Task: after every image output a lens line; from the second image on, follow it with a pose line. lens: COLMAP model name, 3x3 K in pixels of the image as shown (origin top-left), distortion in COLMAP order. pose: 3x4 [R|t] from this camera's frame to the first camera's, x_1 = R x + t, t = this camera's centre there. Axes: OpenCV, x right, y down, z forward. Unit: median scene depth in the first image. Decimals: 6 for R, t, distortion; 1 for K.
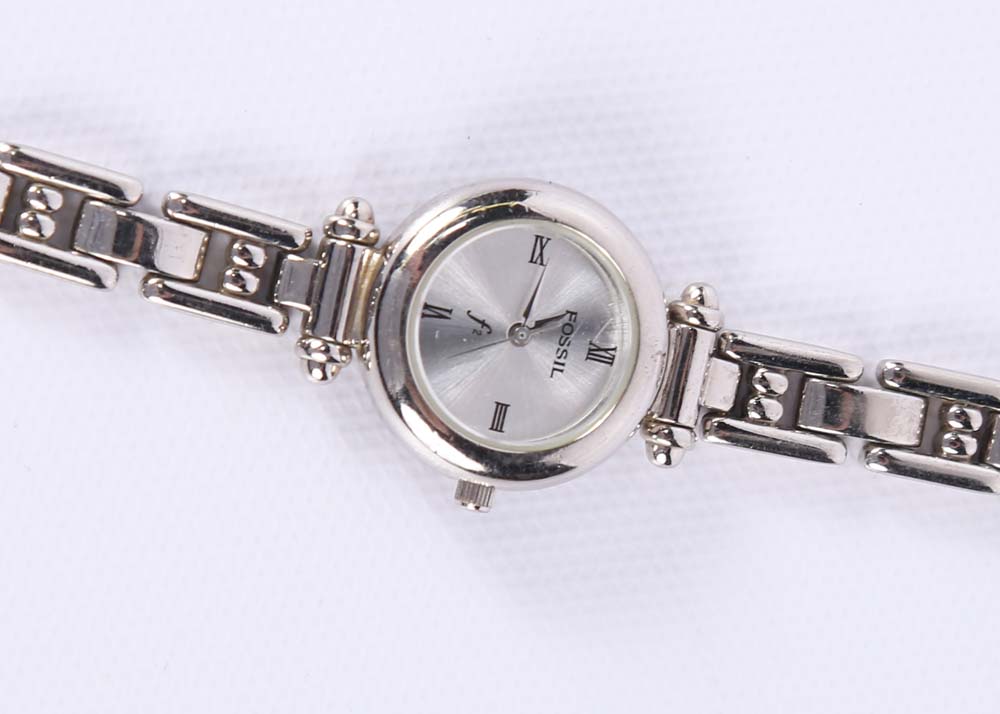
lens RADIAL K [[6991.0, 0, 500.1], [0, 6991.0, 357.0], [0, 0, 1]] dist [0.252595, 0.000000]
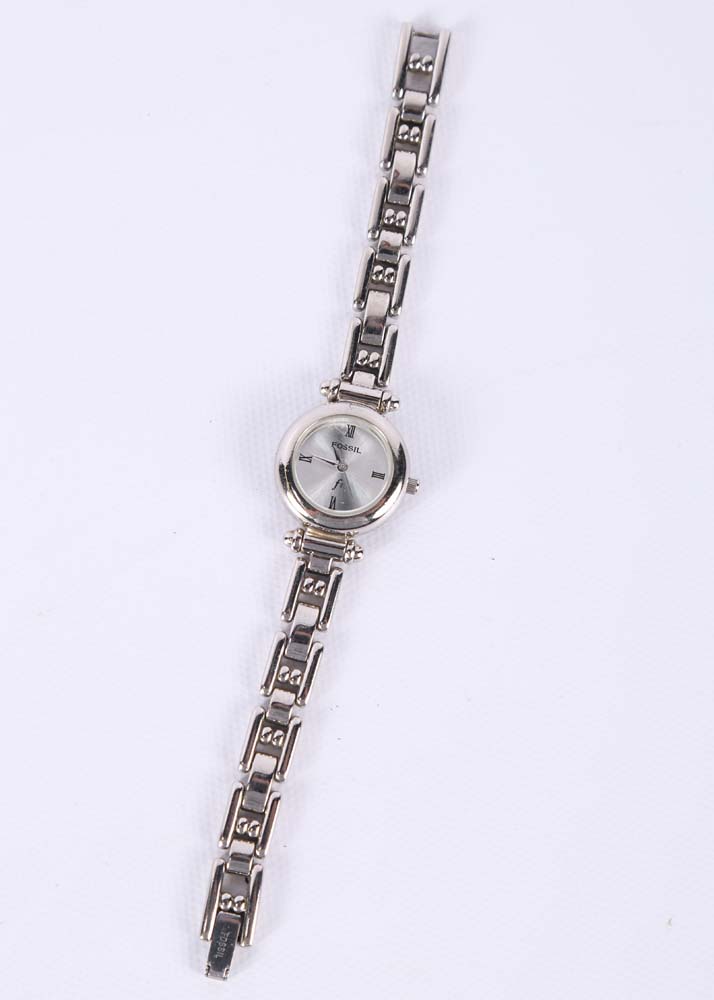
lens RADIAL K [[6991.0, 0, 357.1], [0, 6991.0, 500.0], [0, 0, 1]] dist [0.252595, 0.000000]
pose [[-0.004722, -0.999977, -0.004840, 0.003044], [0.999835, -0.004806, 0.017519, -0.038664], [-0.017542, -0.004757, 0.999835, -1.296543]]
